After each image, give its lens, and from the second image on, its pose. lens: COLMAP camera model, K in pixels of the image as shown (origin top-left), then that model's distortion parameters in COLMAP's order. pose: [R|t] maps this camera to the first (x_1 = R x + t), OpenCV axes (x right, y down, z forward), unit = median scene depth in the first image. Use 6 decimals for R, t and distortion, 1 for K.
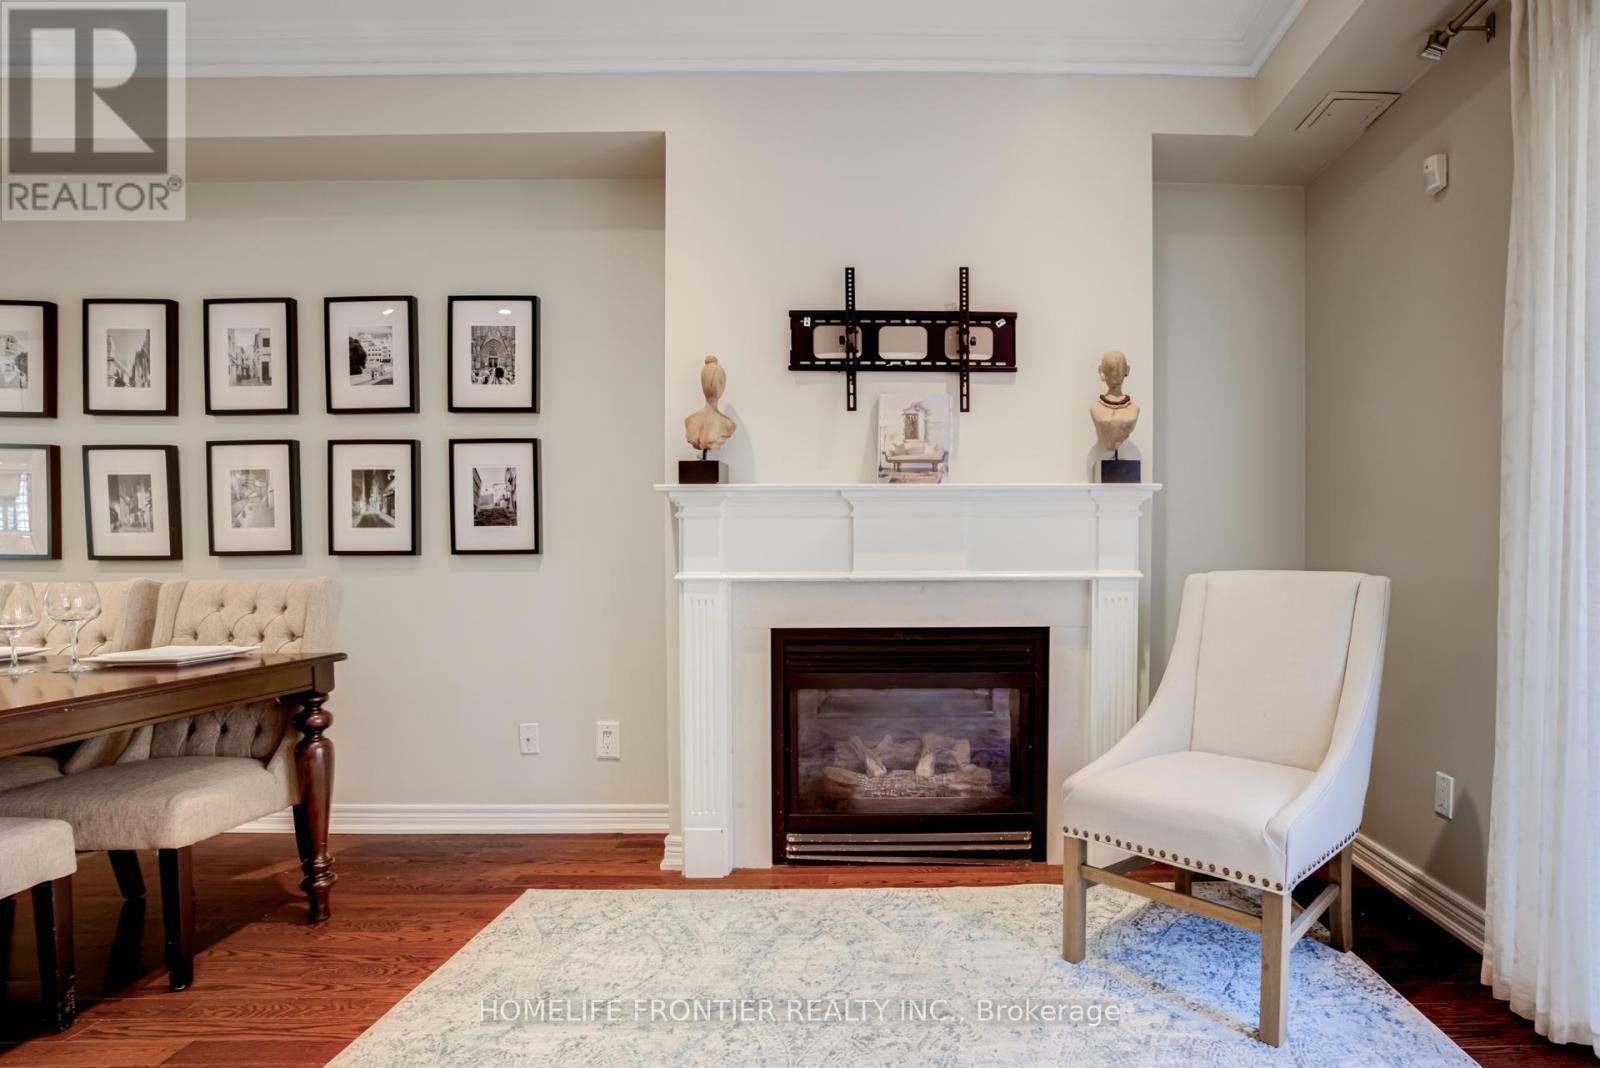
lens RADIAL K [[752.6, 0, 806.3], [0, 752.6, 547.0], [0, 0, 1]] dist [-0.001415, 0.001382]
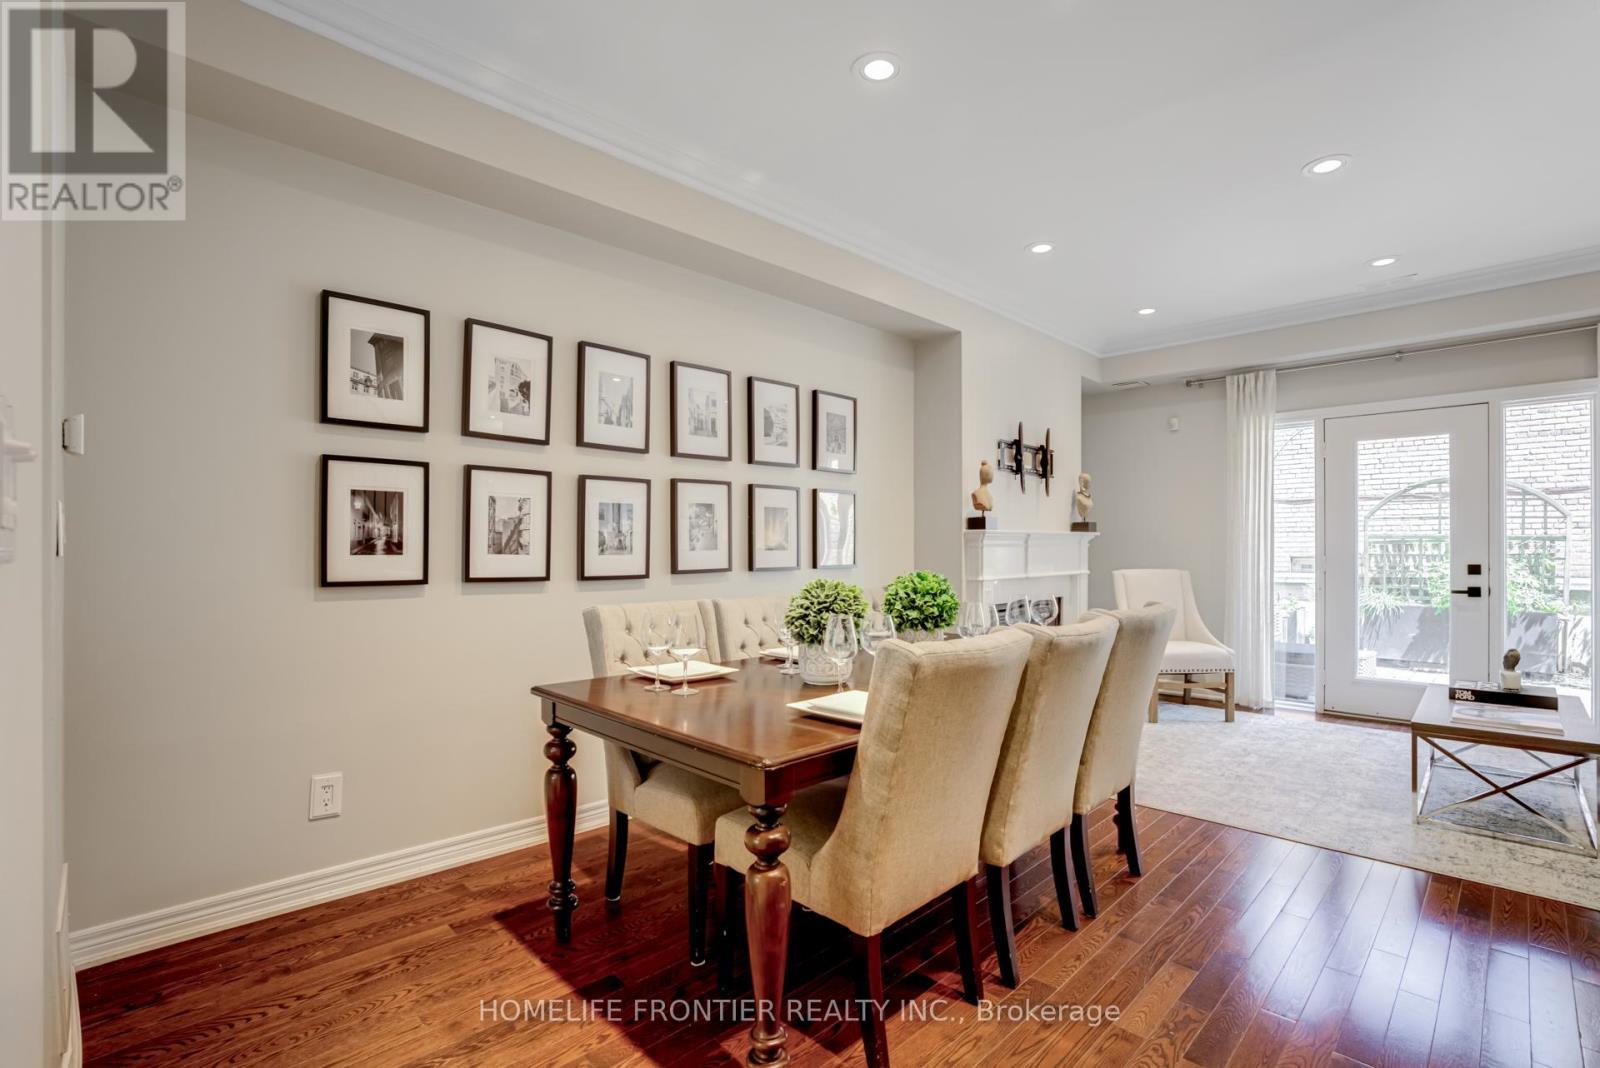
lens RADIAL K [[752.6, 0, 806.3], [0, 752.6, 547.0], [0, 0, 1]] dist [-0.001415, 0.001382]
pose [[0.698678, 0.001104, 0.715436, -1.509487], [-0.004731, 0.999984, 0.003077, -0.035355], [-0.715421, -0.005535, 0.698672, 0.005271]]
